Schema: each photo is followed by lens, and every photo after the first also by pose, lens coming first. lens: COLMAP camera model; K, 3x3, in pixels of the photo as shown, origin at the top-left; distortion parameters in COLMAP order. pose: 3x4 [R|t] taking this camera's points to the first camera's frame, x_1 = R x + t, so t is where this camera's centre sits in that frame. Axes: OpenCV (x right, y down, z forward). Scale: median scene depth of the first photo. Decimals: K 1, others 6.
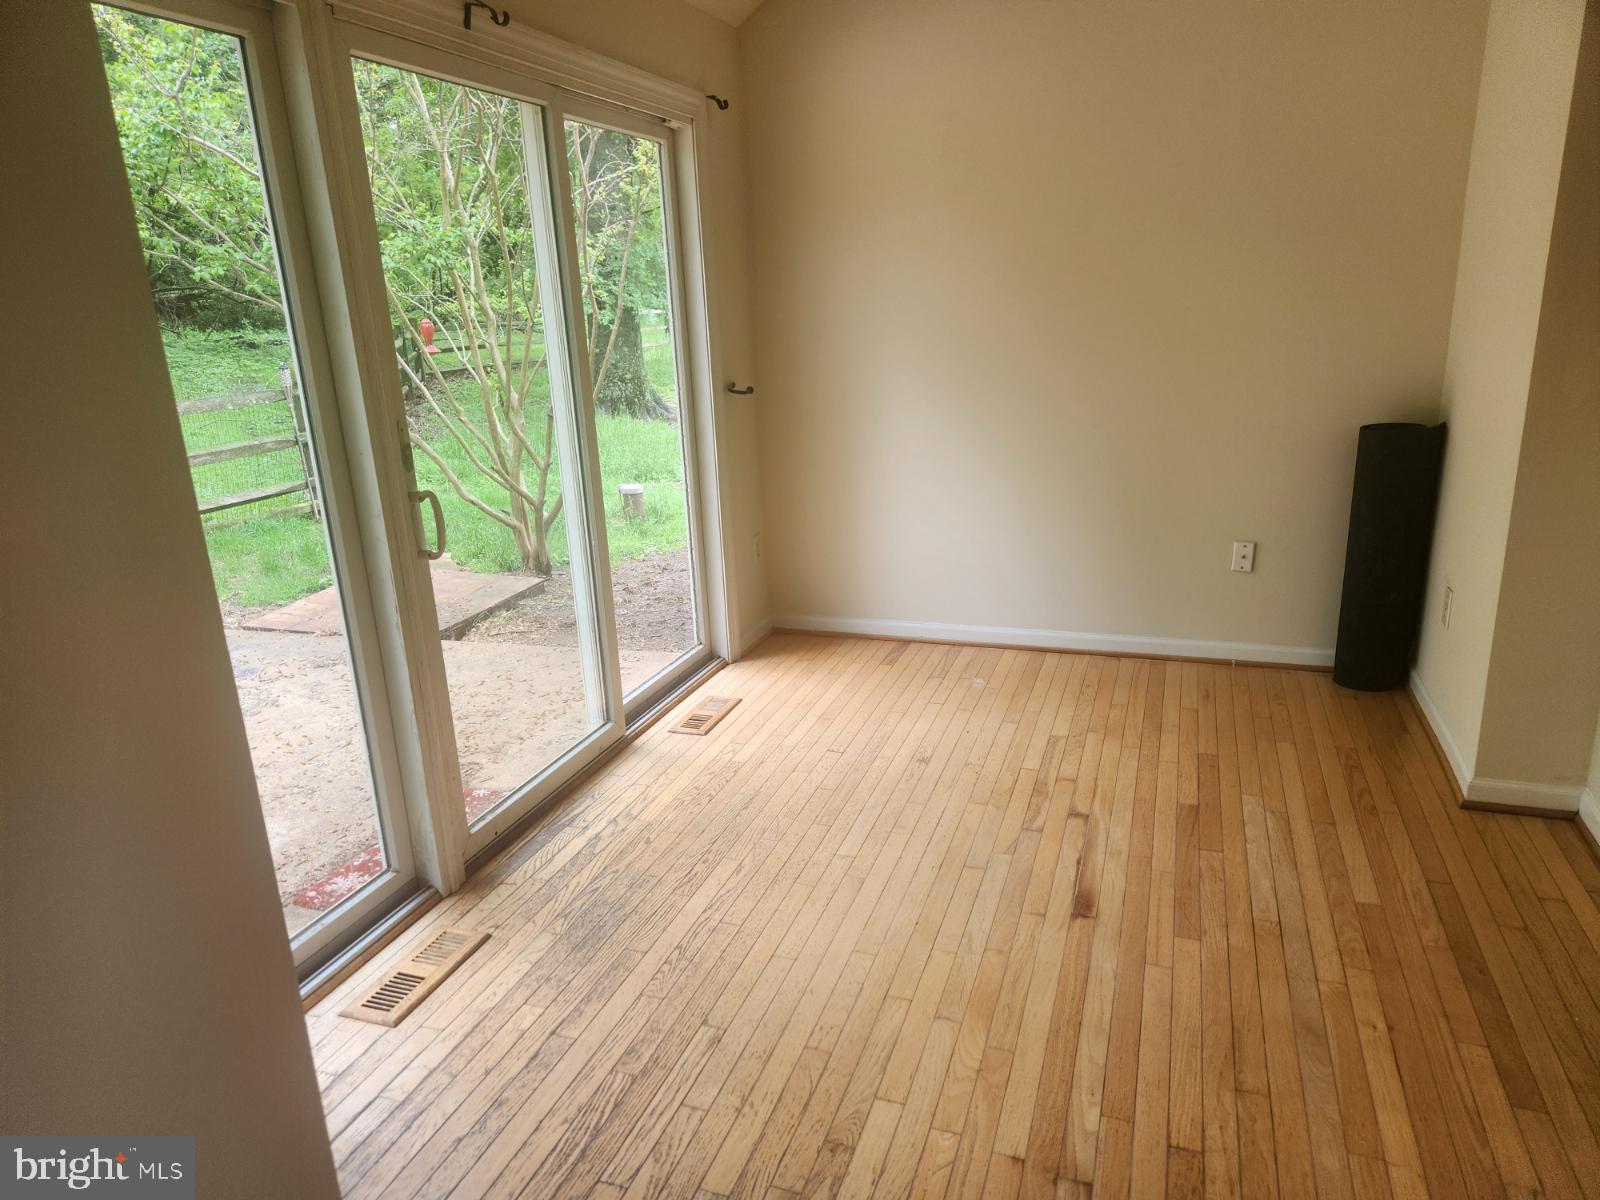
lens RADIAL K [[1070.3, 0, 786.5], [0, 1070.3, 596.2], [0, 0, 1]] dist [0.086997, -0.061494]
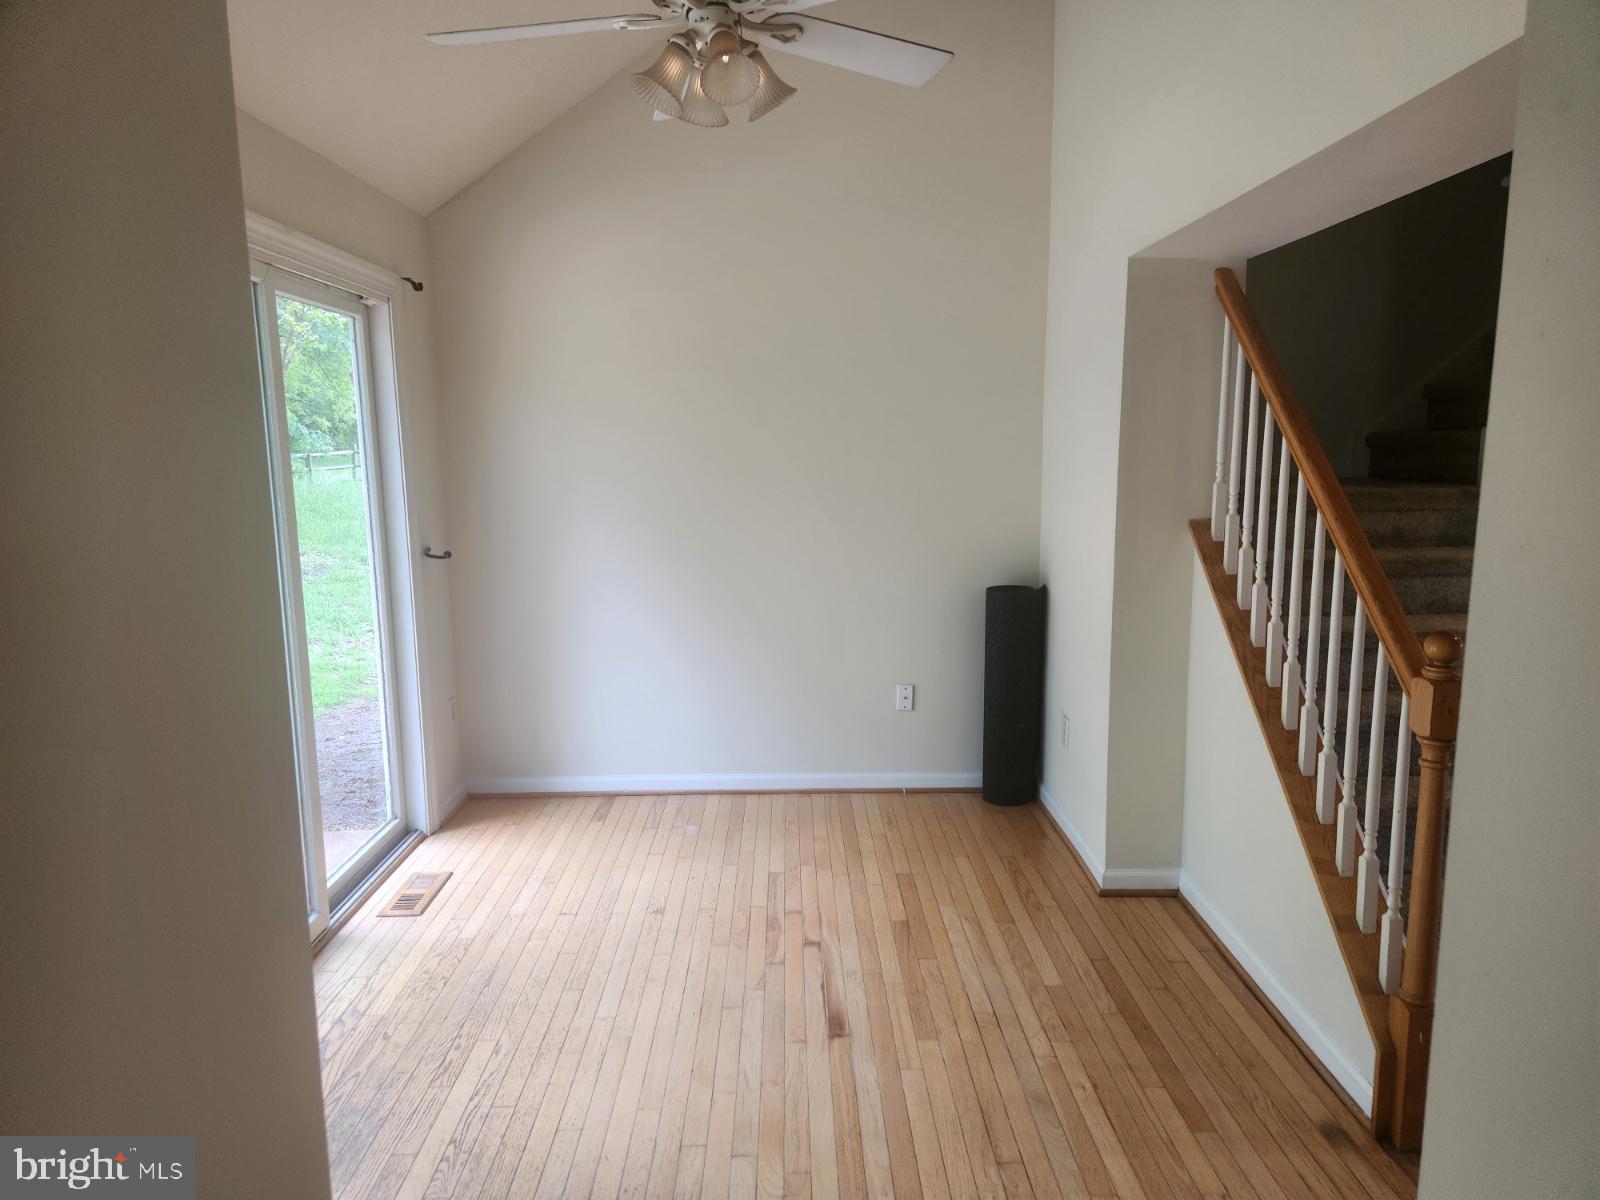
lens RADIAL K [[1070.3, 0, 795.2], [0, 1070.3, 594.8], [0, 0, 1]] dist [0.086997, -0.061494]
pose [[0.938216, -0.017487, 0.345609, -0.120879], [0.065121, 0.989801, -0.126701, -0.009763], [-0.339868, 0.141379, 0.929786, -0.061567]]
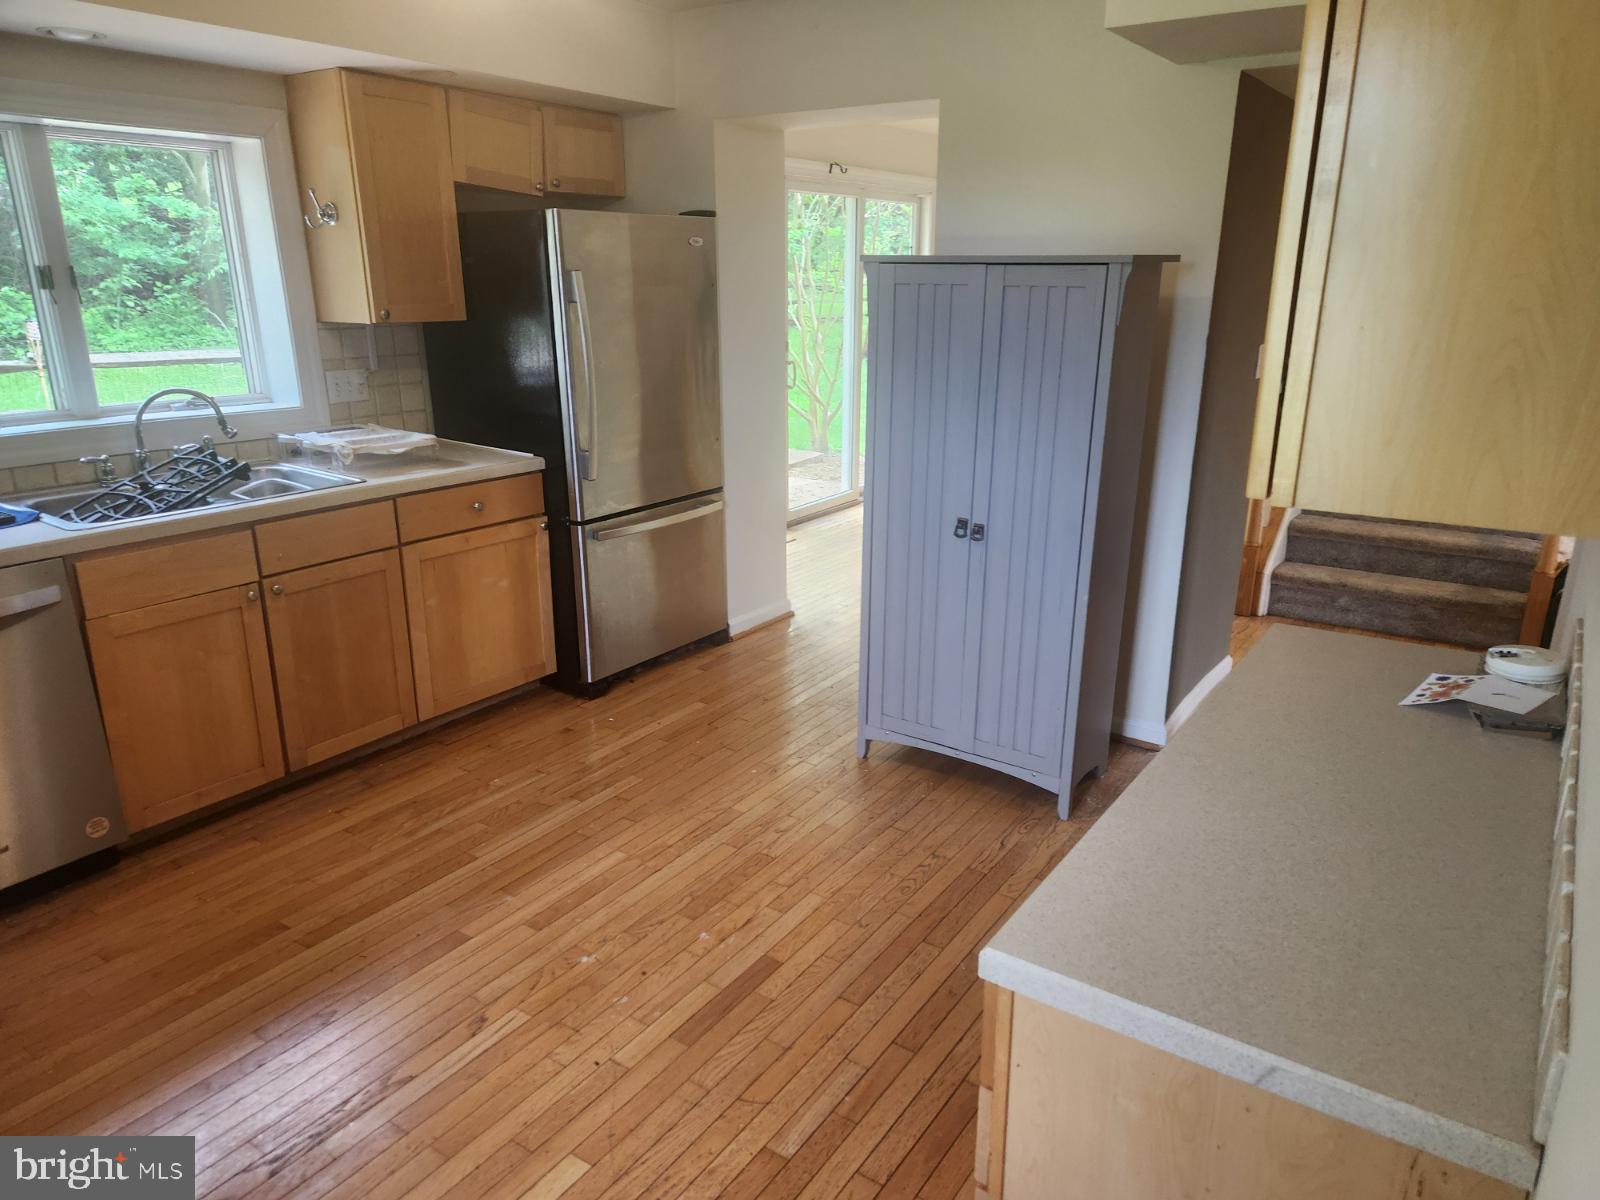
lens RADIAL K [[1070.3, 0, 803.4], [0, 1070.3, 602.8], [0, 0, 1]] dist [0.086997, -0.061494]
pose [[0.967499, 0.125809, -0.219357, 0.301270], [-0.117499, 0.991784, 0.050577, 0.317794], [0.223917, -0.023159, 0.974333, -1.387588]]
